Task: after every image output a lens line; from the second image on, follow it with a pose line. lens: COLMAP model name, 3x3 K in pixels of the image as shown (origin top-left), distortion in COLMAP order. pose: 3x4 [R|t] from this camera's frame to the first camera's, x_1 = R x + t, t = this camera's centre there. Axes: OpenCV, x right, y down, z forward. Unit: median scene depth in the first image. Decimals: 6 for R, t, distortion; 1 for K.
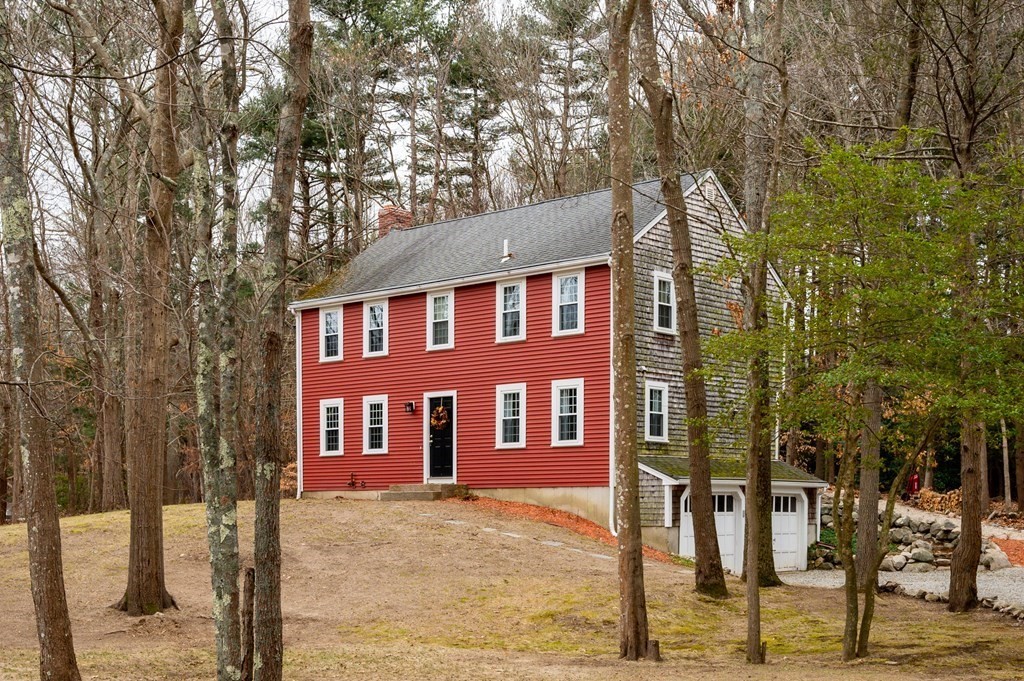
lens RADIAL K [[859.2, 0, 512.0], [0, 859.2, 340.5], [0, 0, 1]] dist [-0.002926, -0.000713]
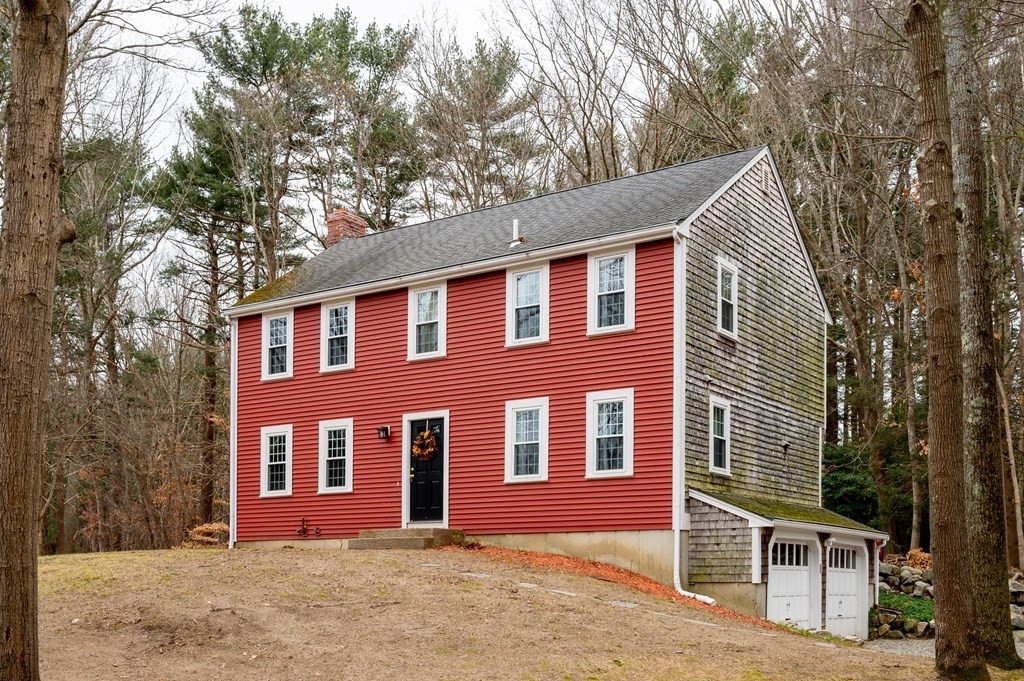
lens RADIAL K [[862.1, 0, 510.7], [0, 862.1, 409.5], [0, 0, 1]] dist [-0.000869, 0.000075]
pose [[0.995343, 0.022841, 0.093648, -0.089374], [-0.023168, 0.999729, 0.002408, 0.059486], [-0.093567, -0.004566, 0.995602, 0.236498]]
